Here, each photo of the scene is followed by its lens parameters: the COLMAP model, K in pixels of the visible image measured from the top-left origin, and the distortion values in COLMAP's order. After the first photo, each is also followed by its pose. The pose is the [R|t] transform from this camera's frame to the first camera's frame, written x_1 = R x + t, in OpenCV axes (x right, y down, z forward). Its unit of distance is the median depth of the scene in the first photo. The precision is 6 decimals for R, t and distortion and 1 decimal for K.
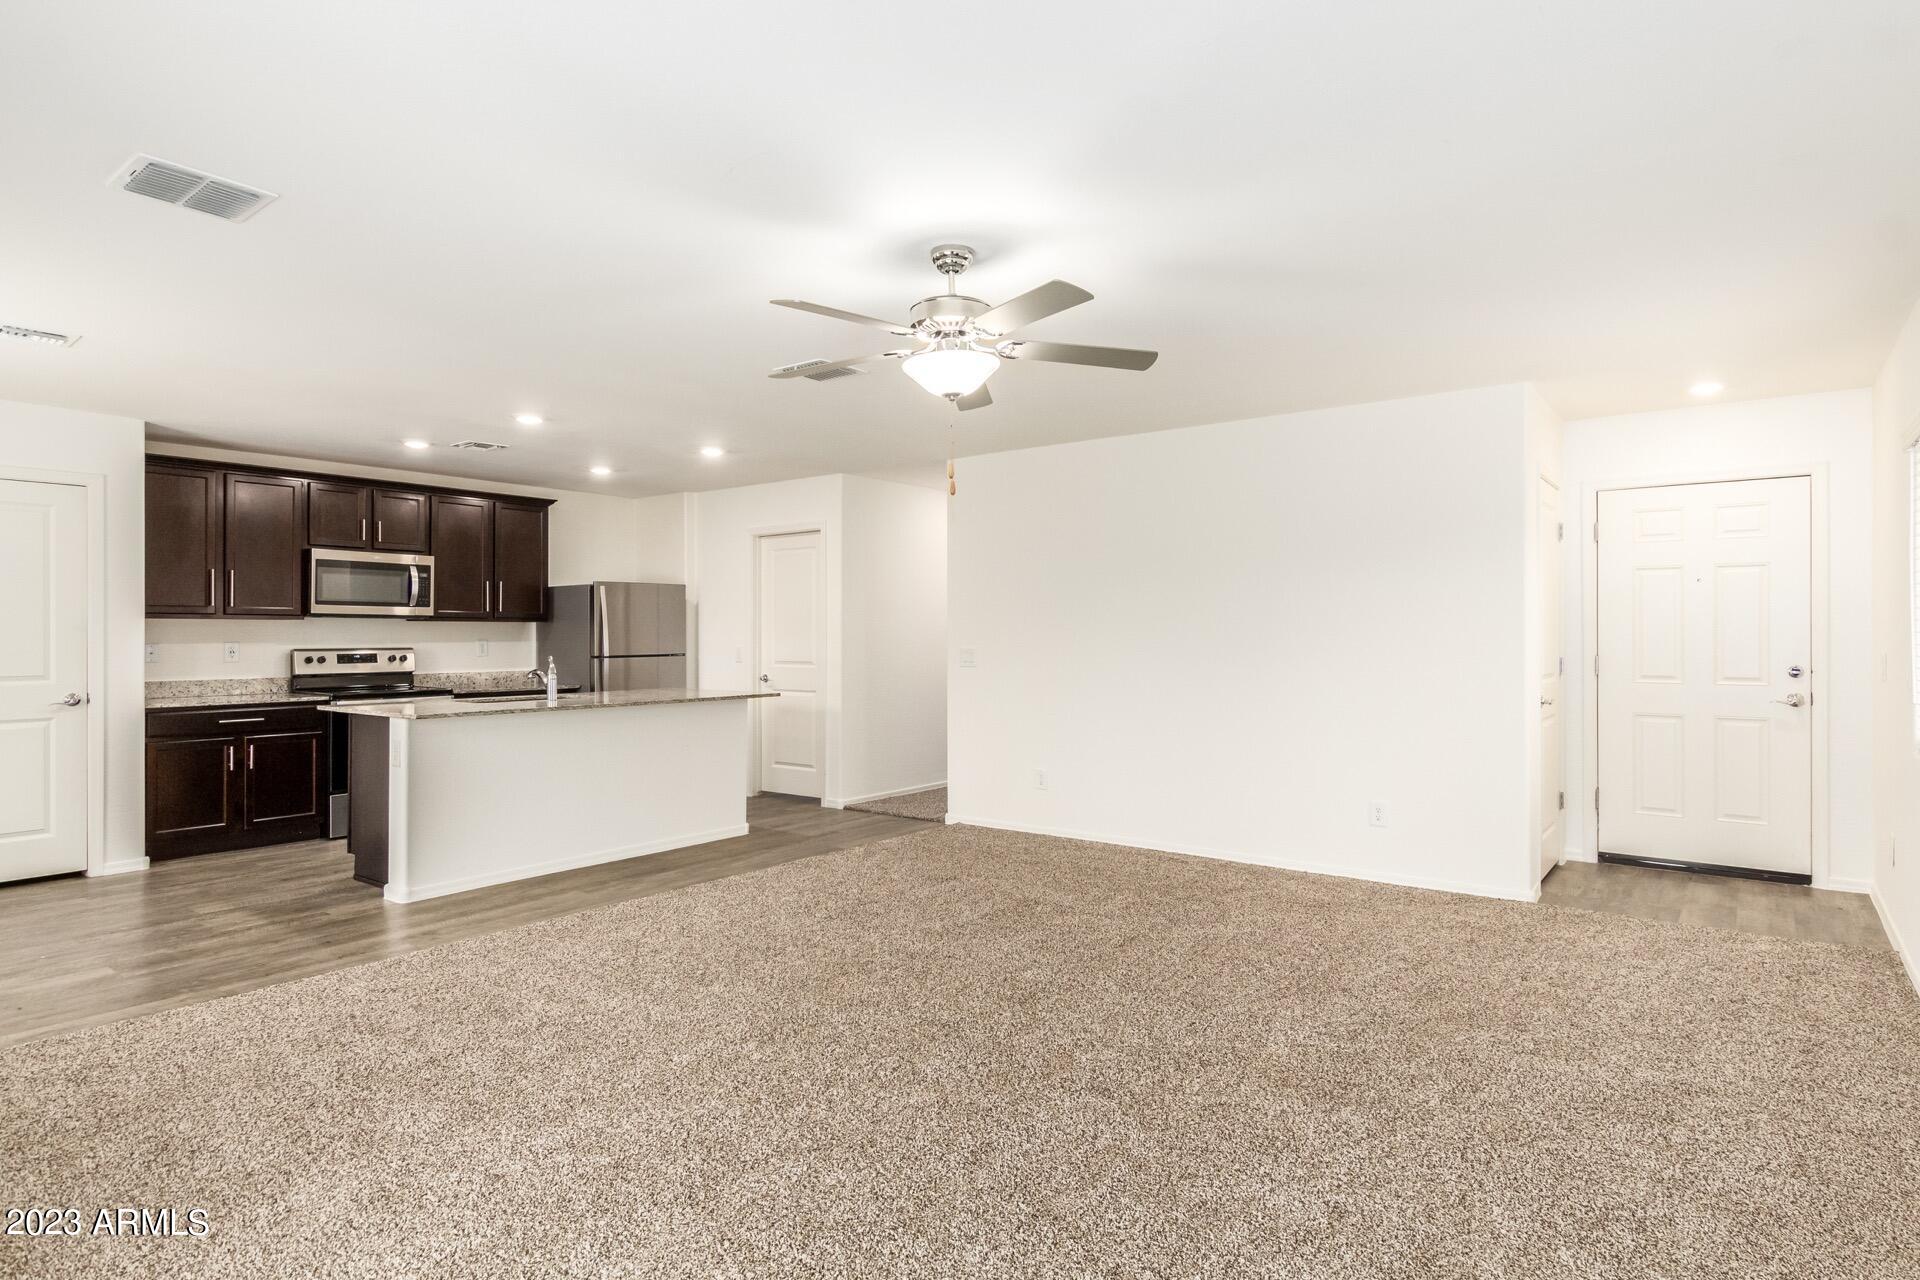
lens RADIAL K [[1020.9, 0, 968.9], [0, 1020.9, 628.3], [0, 0, 1]] dist [0.004152, 0.000281]
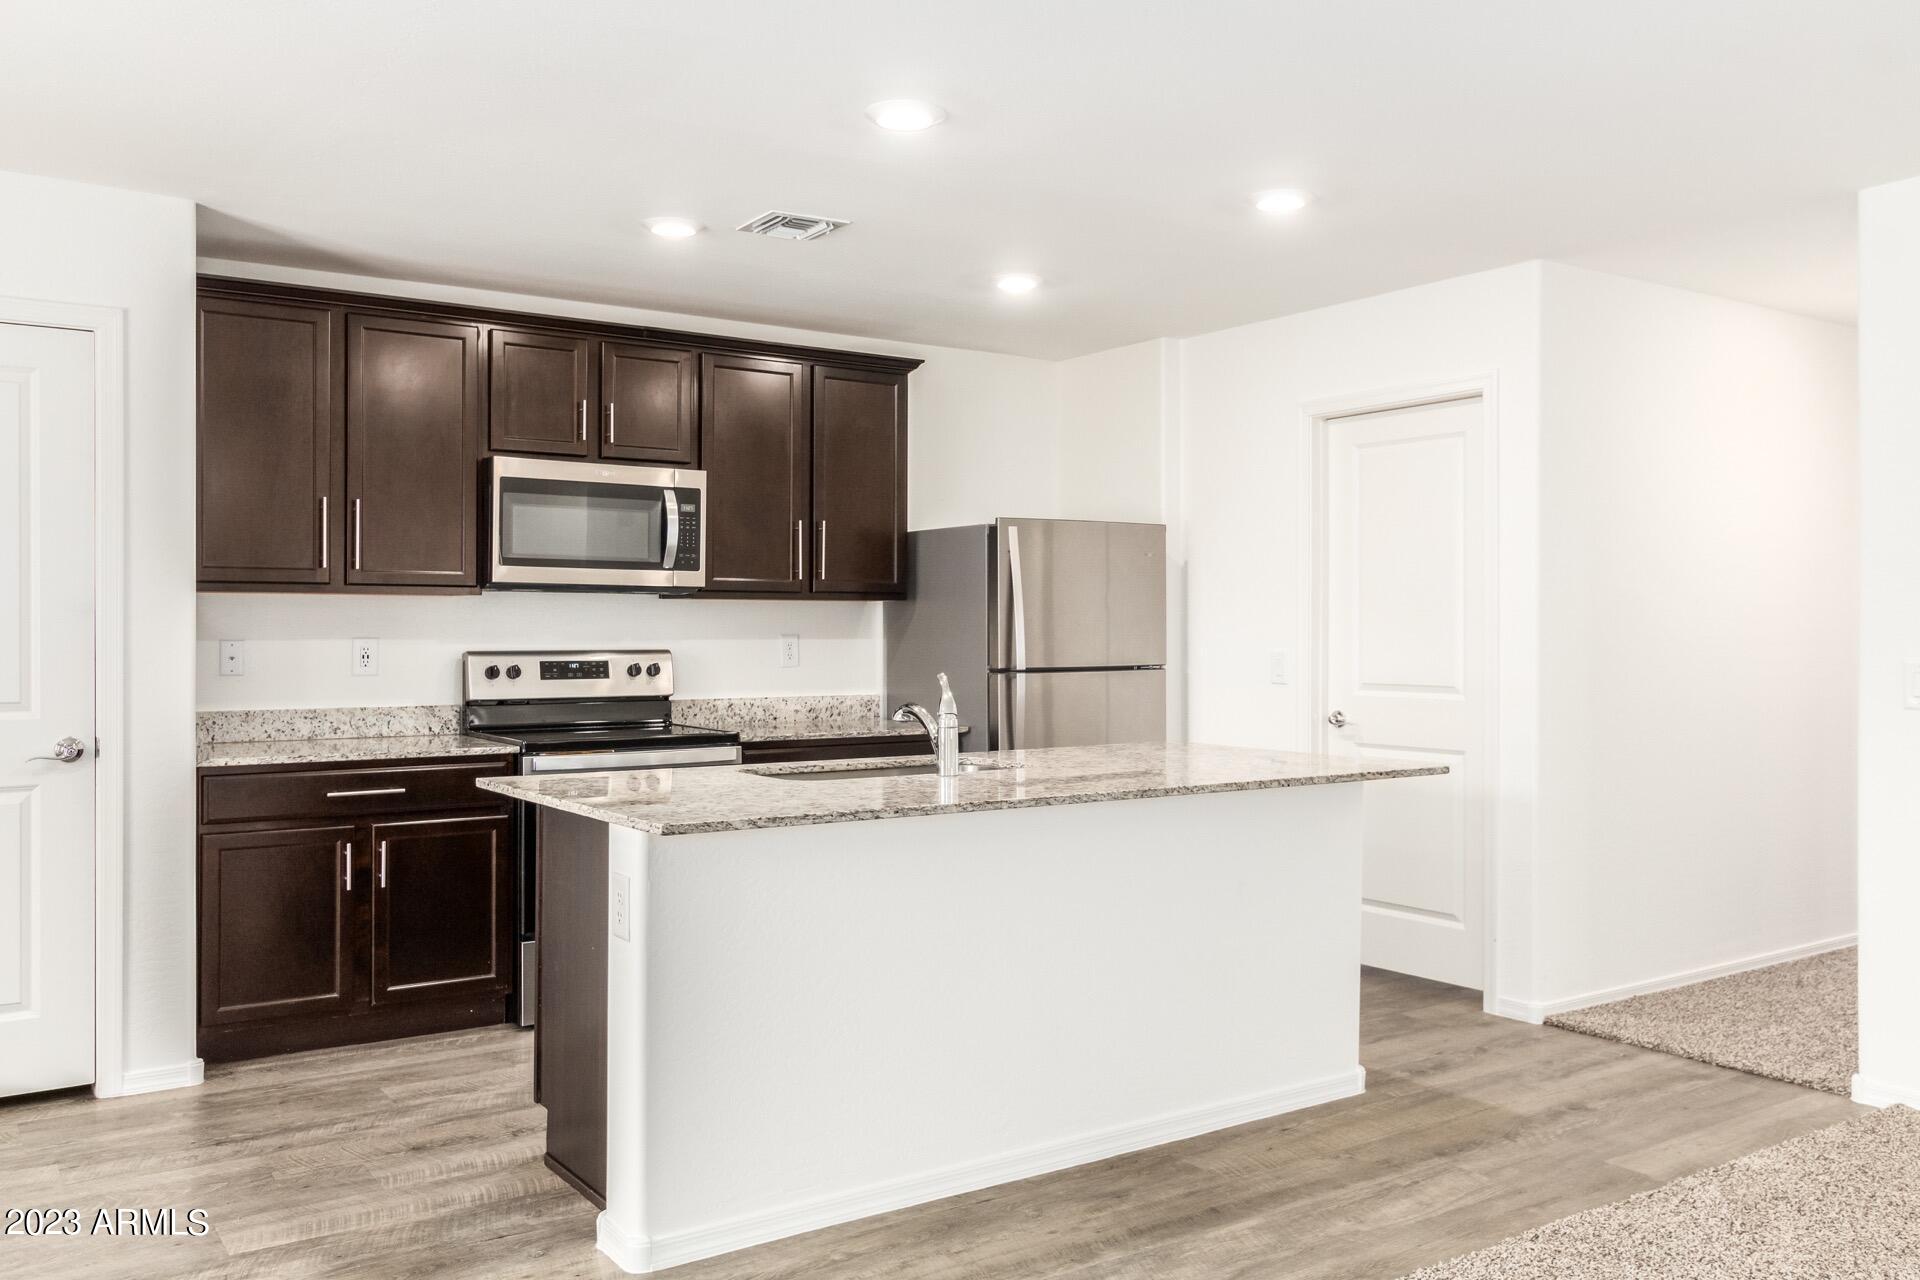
lens RADIAL K [[1546.6, 0, 965.4], [0, 1546.6, 627.0], [0, 0, 1]] dist [0.002200, 0.001481]
pose [[0.949747, 0.002712, -0.313008, -0.165267], [-0.000936, 0.999983, 0.005823, 0.002911], [0.313018, -0.005238, 0.949733, 0.319888]]
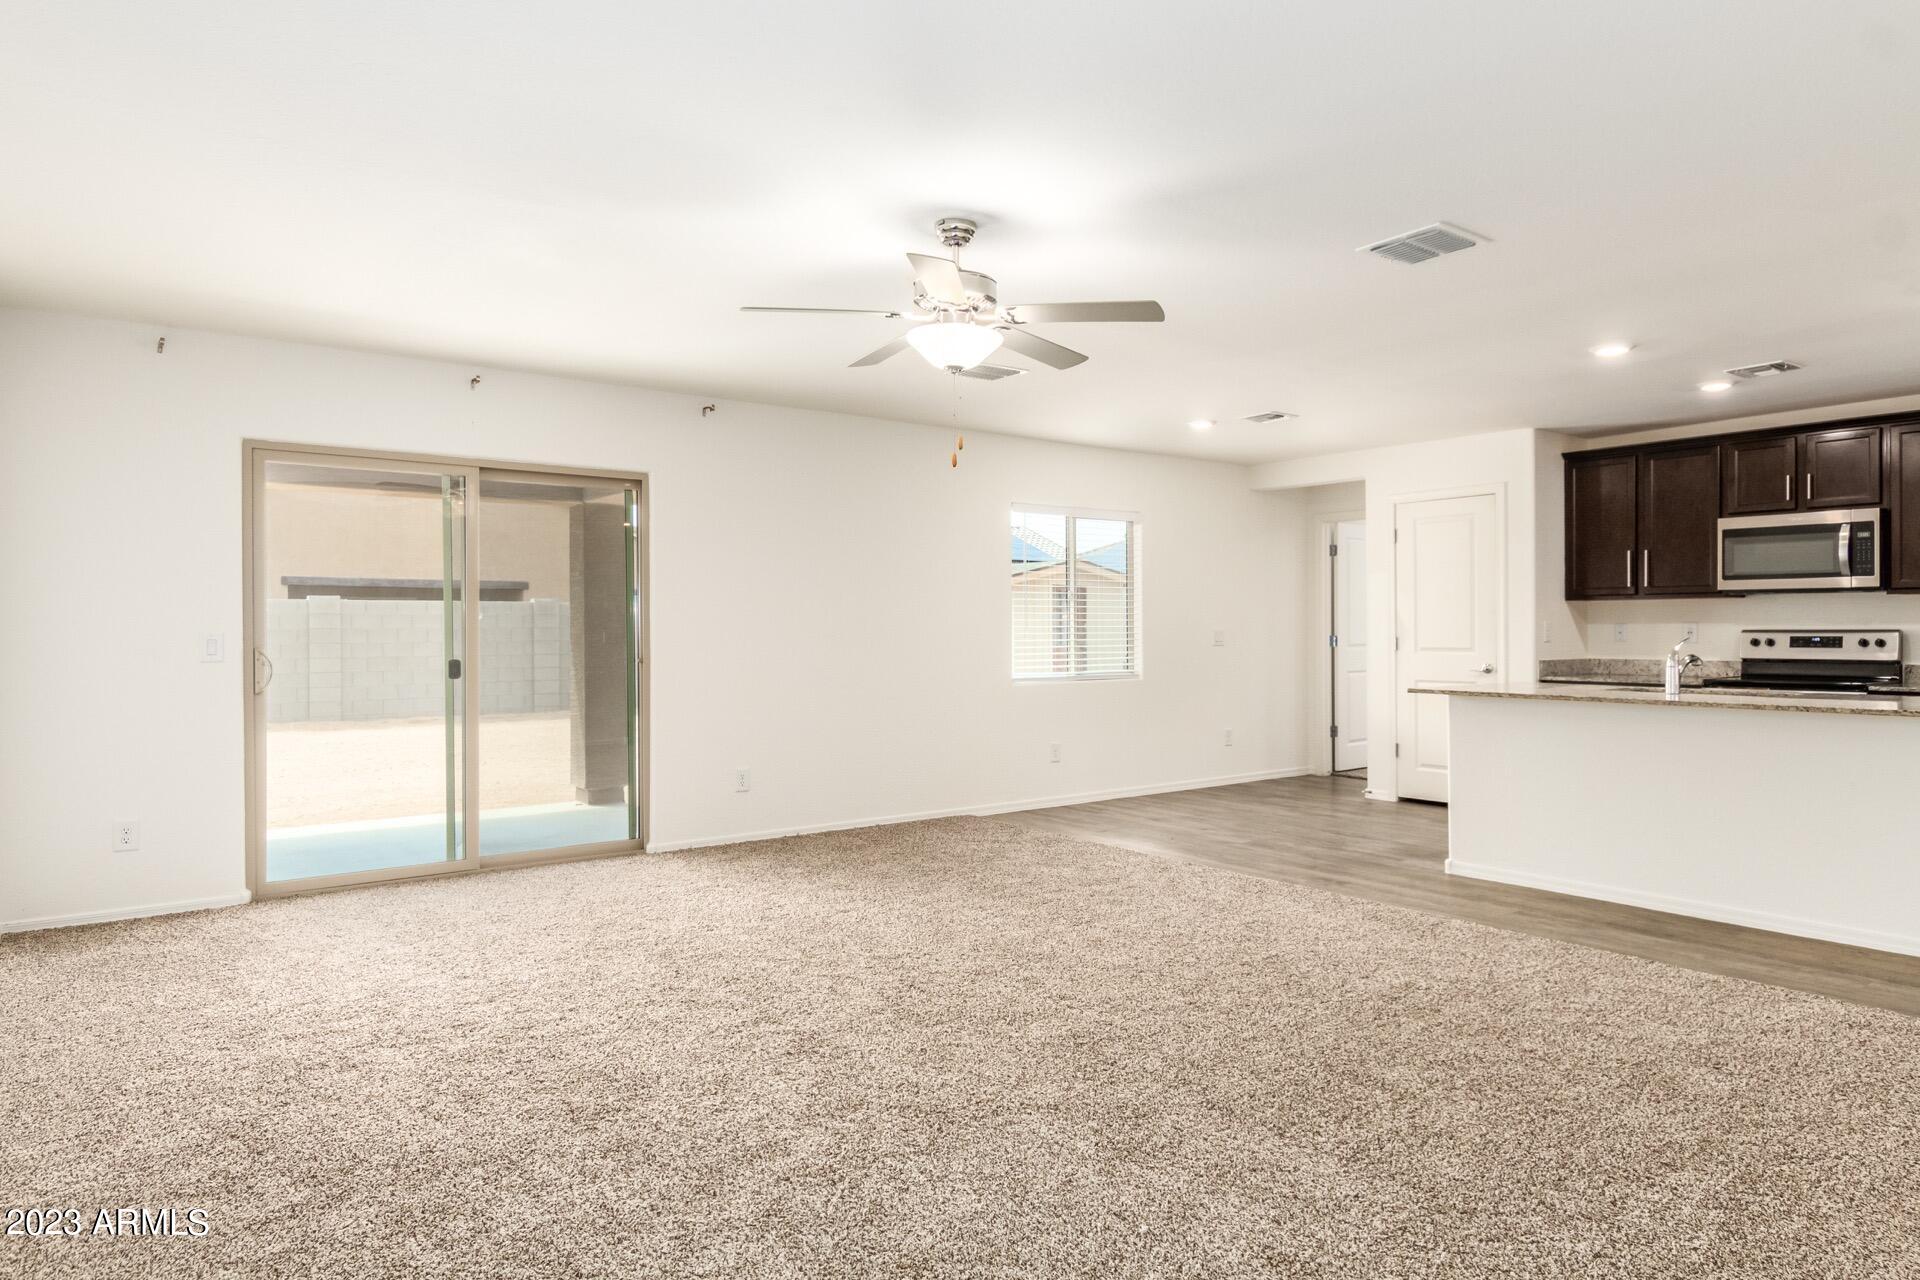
lens RADIAL K [[1176.3, 0, 960.0], [0, 1176.3, 640.0], [0, 0, 1]] dist [-0.000268, -0.000436]
pose [[-0.275192, 0.009851, -0.961339, 0.521423], [0.008872, 0.999931, 0.007707, 0.014855], [0.961348, -0.006409, -0.275261, 0.611524]]
